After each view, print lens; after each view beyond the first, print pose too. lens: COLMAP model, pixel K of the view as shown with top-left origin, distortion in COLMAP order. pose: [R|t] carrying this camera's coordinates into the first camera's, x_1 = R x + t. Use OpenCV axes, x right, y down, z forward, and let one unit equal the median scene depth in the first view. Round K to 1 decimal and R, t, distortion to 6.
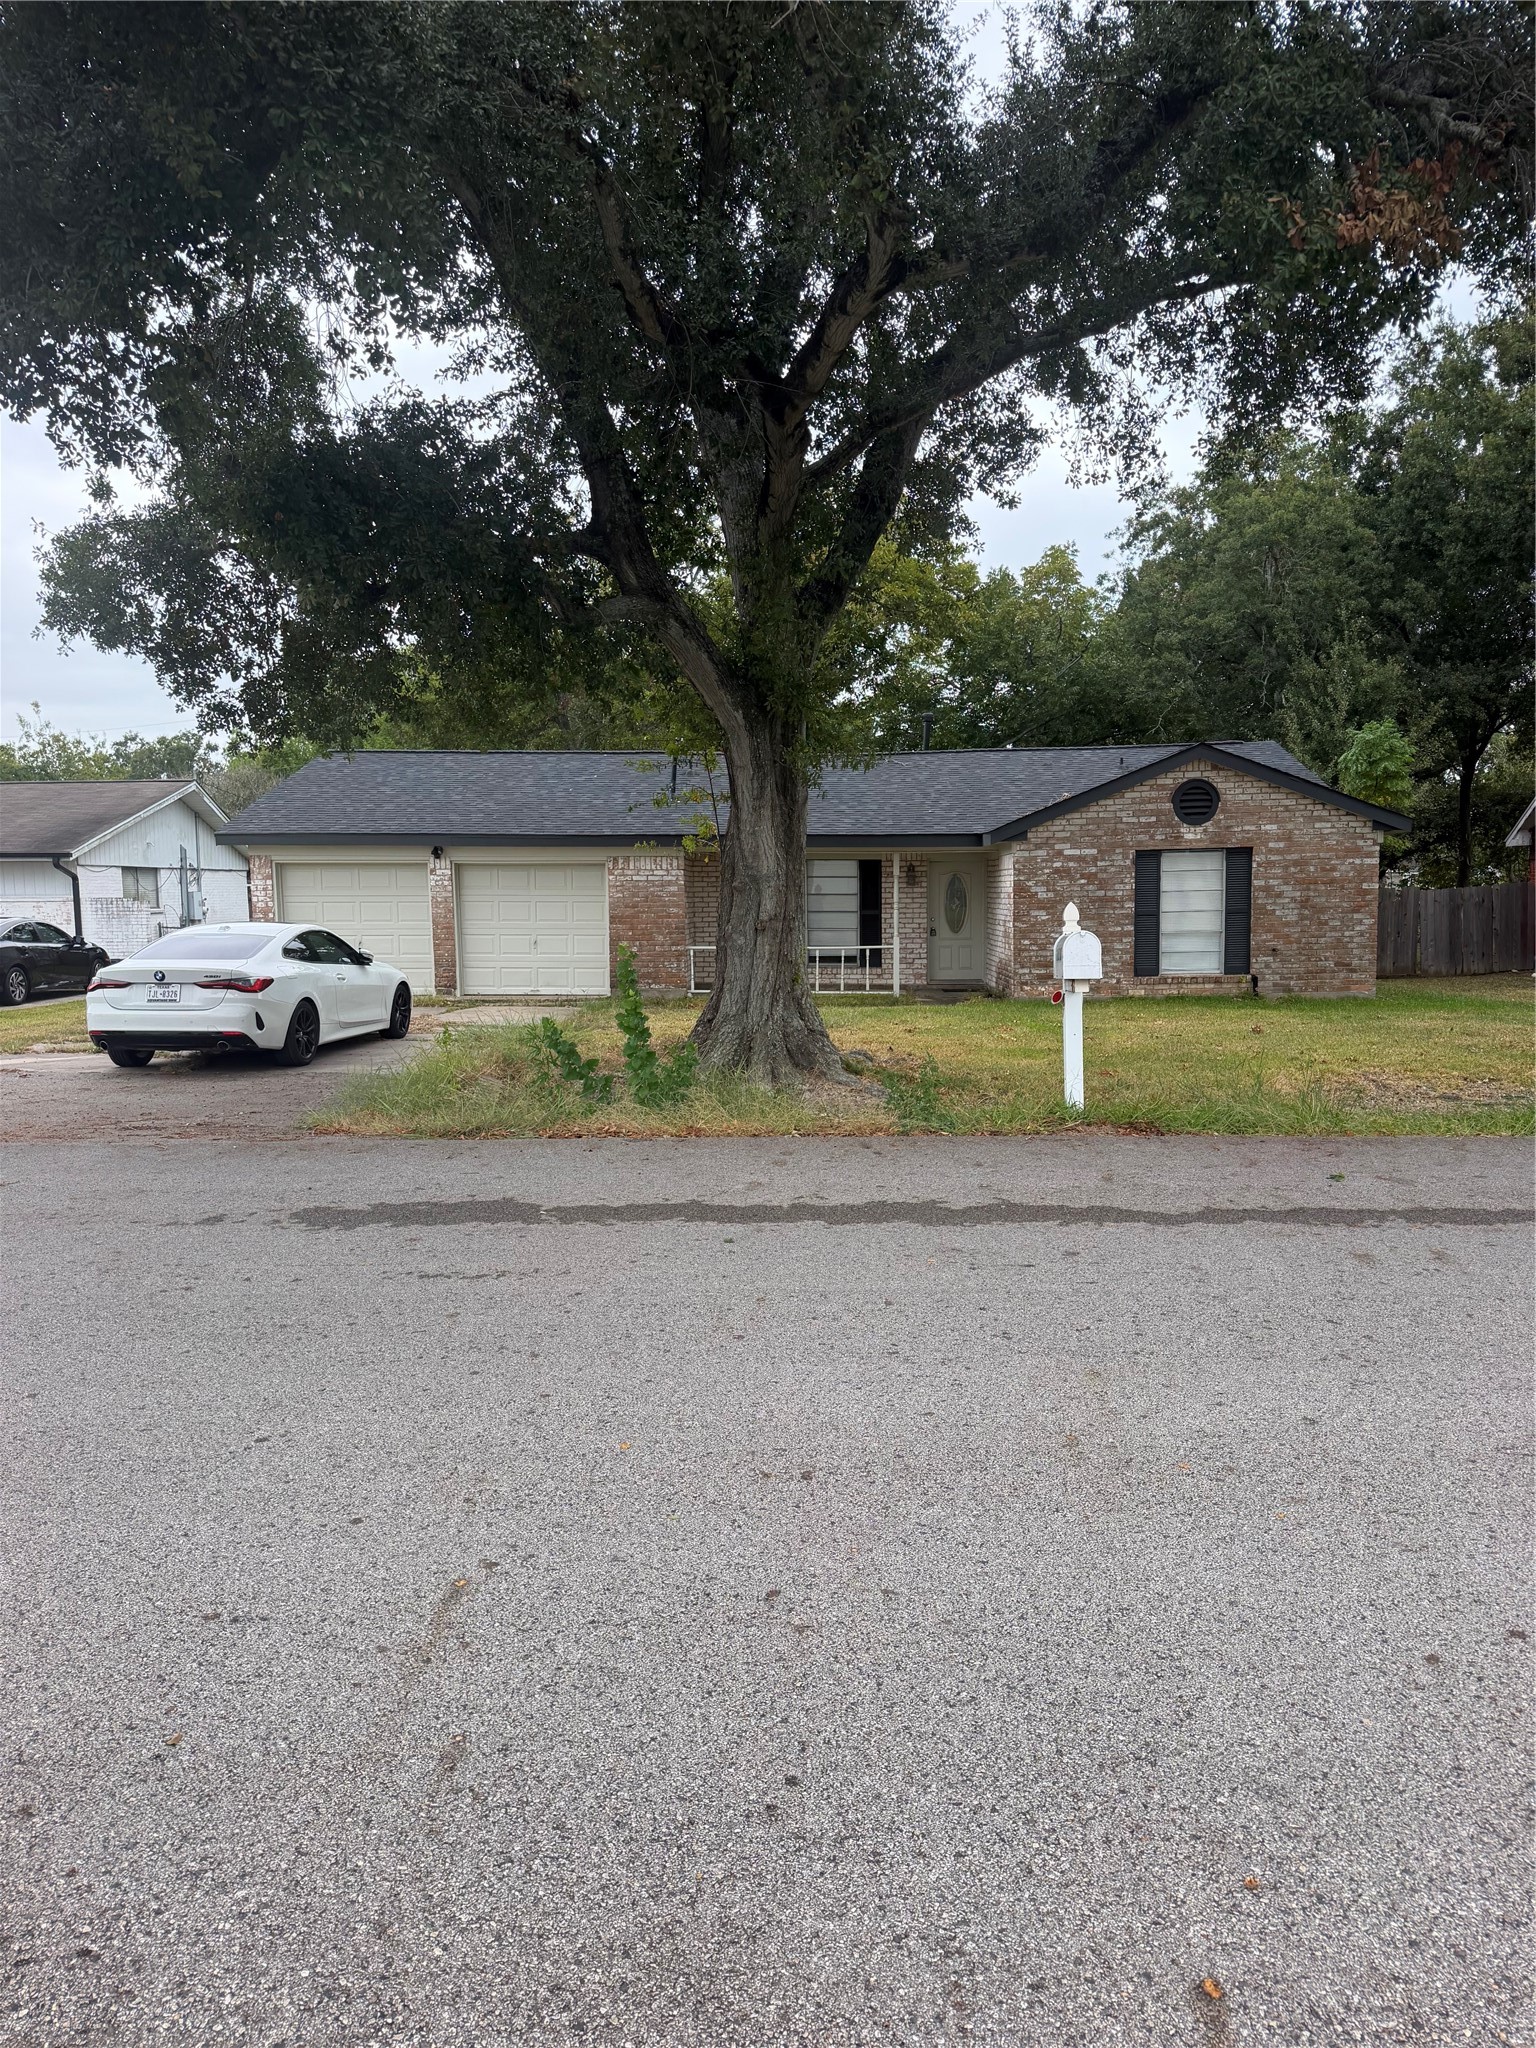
lens RADIAL K [[1439.9, 0, 775.1], [0, 1439.9, 1036.3], [0, 0, 1]] dist [0.046086, -0.039893]
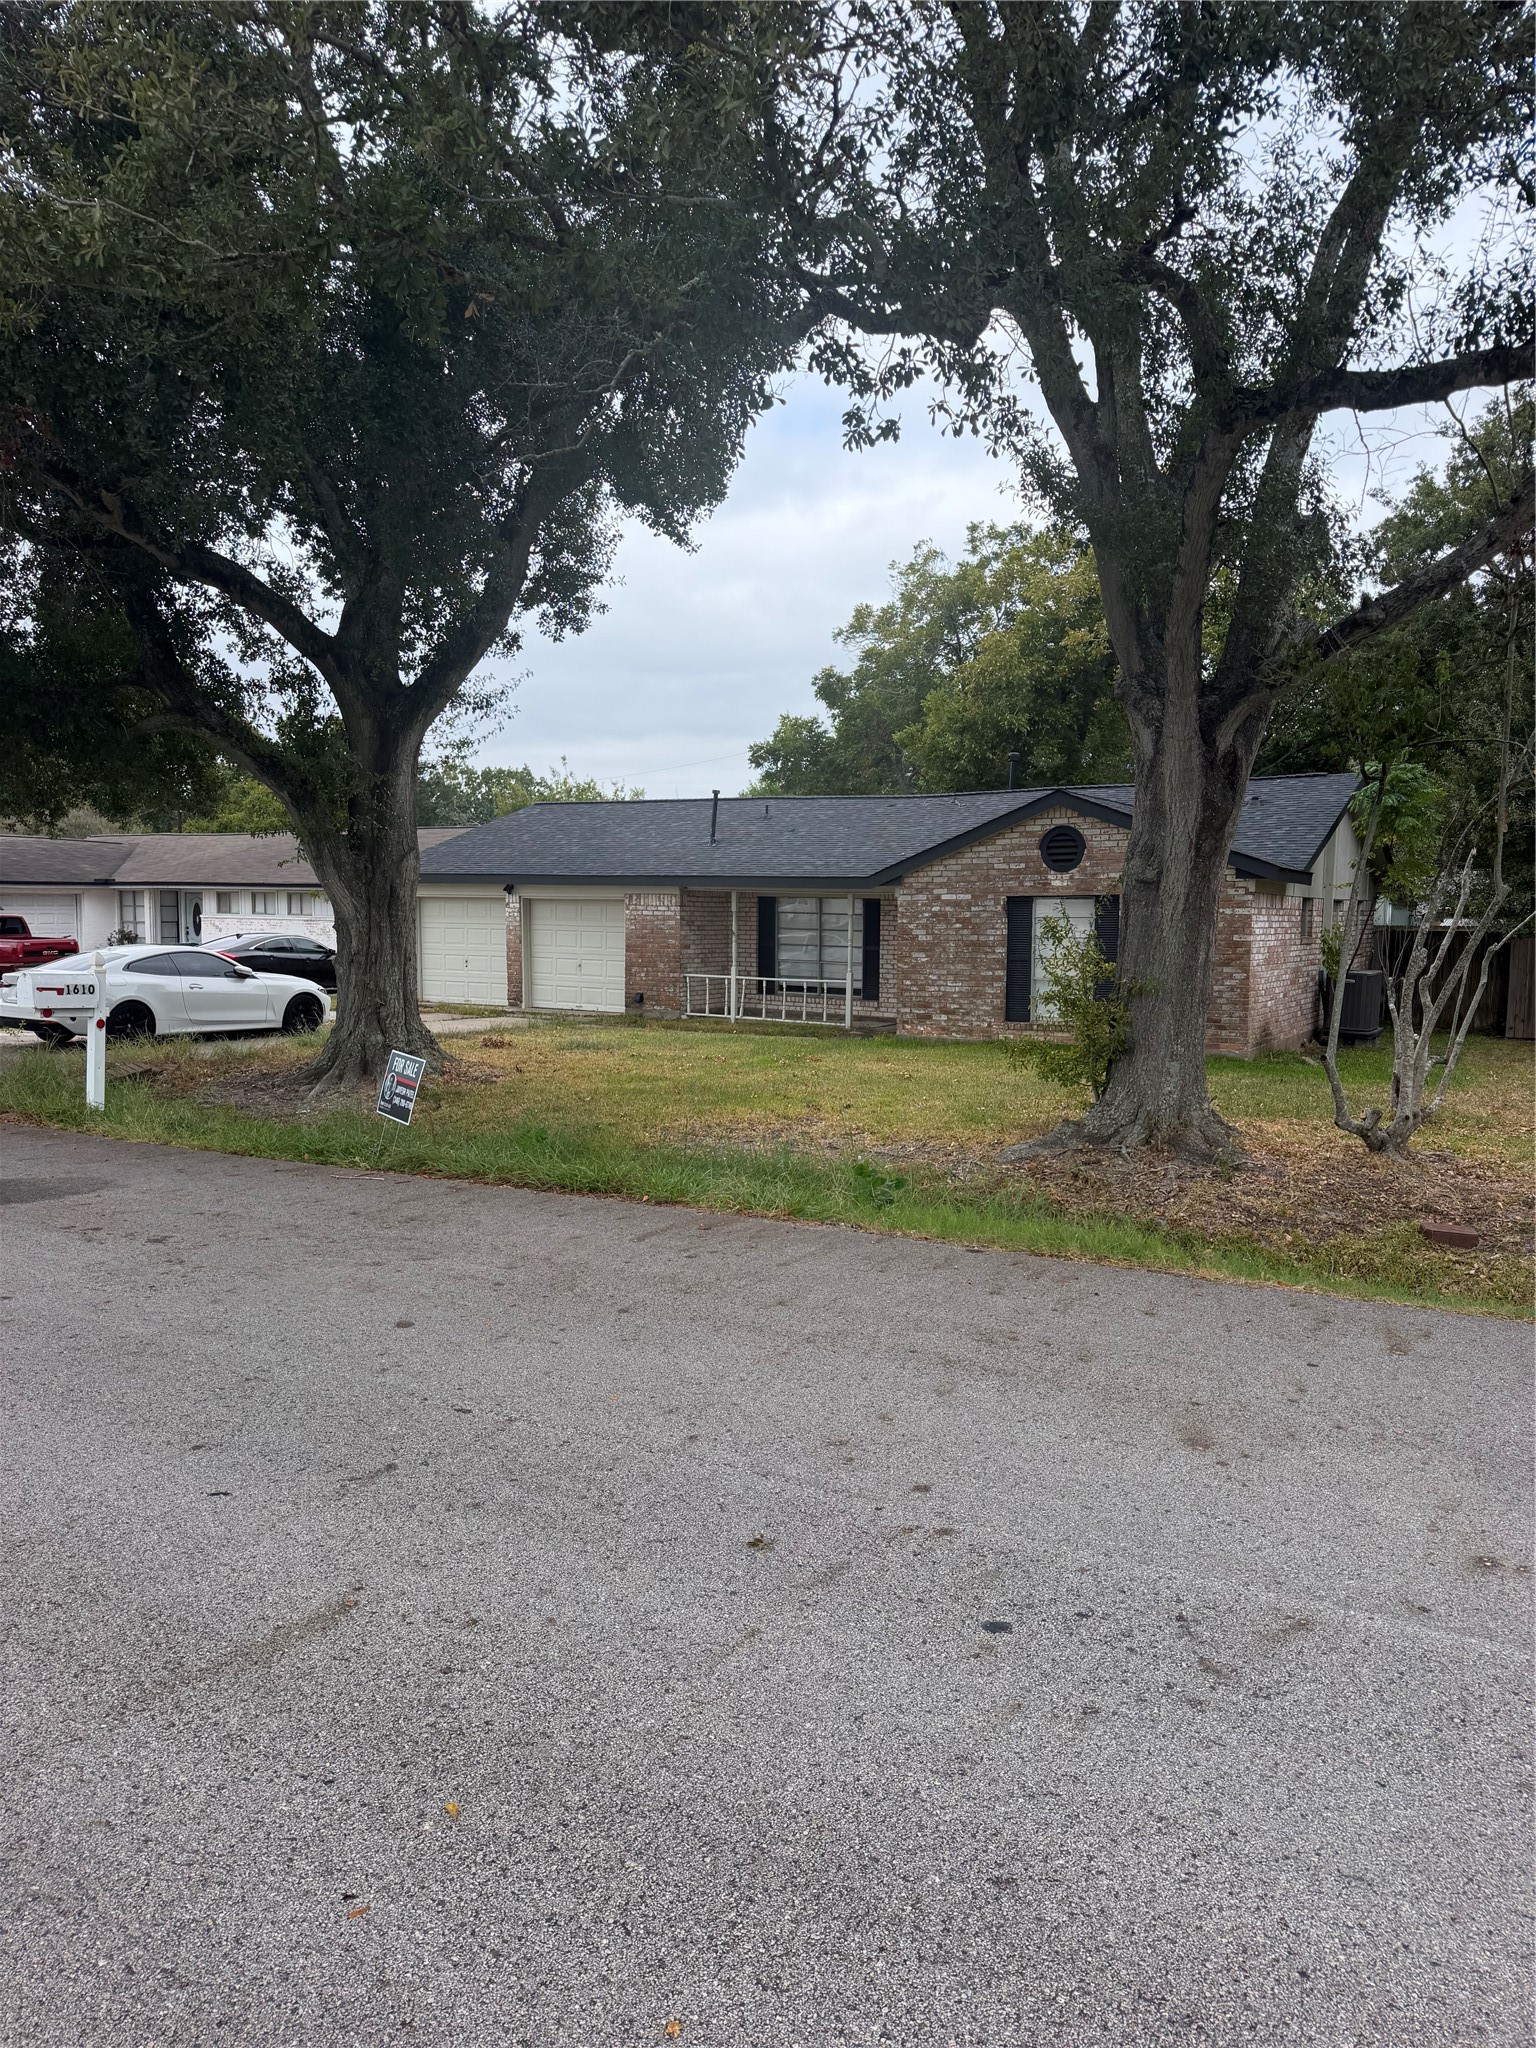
lens RADIAL K [[1439.9, 0, 765.2], [0, 1439.9, 1020.1], [0, 0, 1]] dist [0.046086, -0.039893]
pose [[0.880531, 0.053612, -0.470946, 0.577209], [-0.064108, 0.997923, -0.006260, -0.025340], [0.469632, 0.035703, 0.882140, 0.036606]]
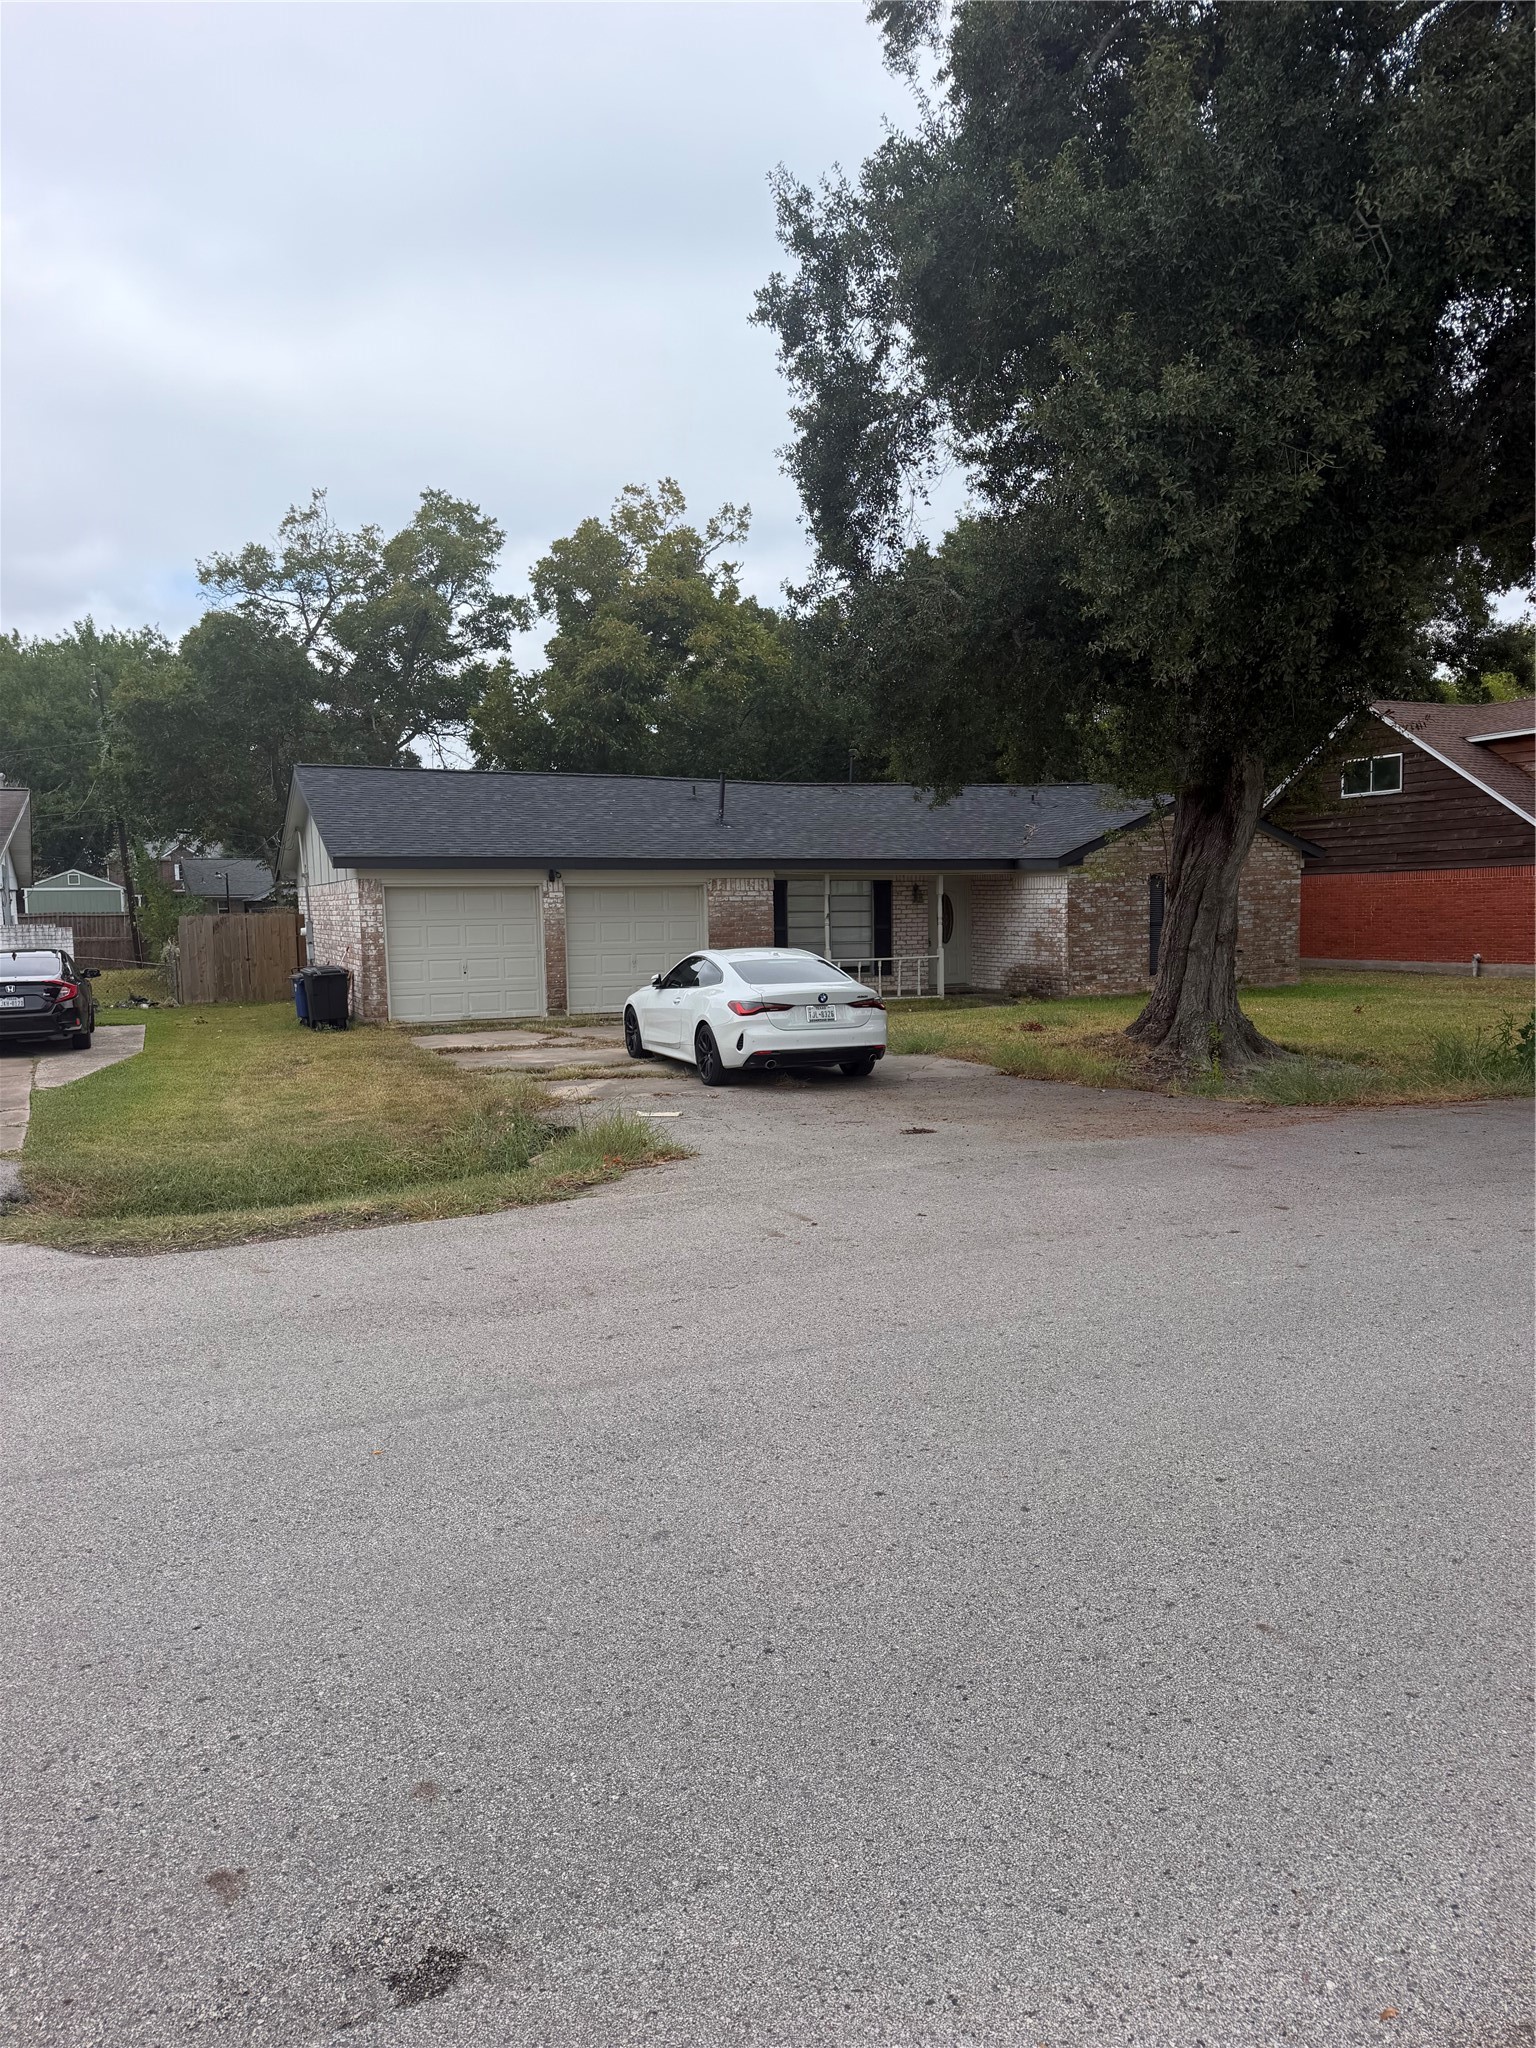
lens RADIAL K [[1439.9, 0, 762.1], [0, 1439.9, 1019.5], [0, 0, 1]] dist [0.046086, -0.039893]
pose [[0.899541, -0.045064, 0.434506, -0.589037], [0.053625, 0.998533, -0.007457, -0.012410], [-0.433532, 0.030008, 0.900638, 0.034242]]
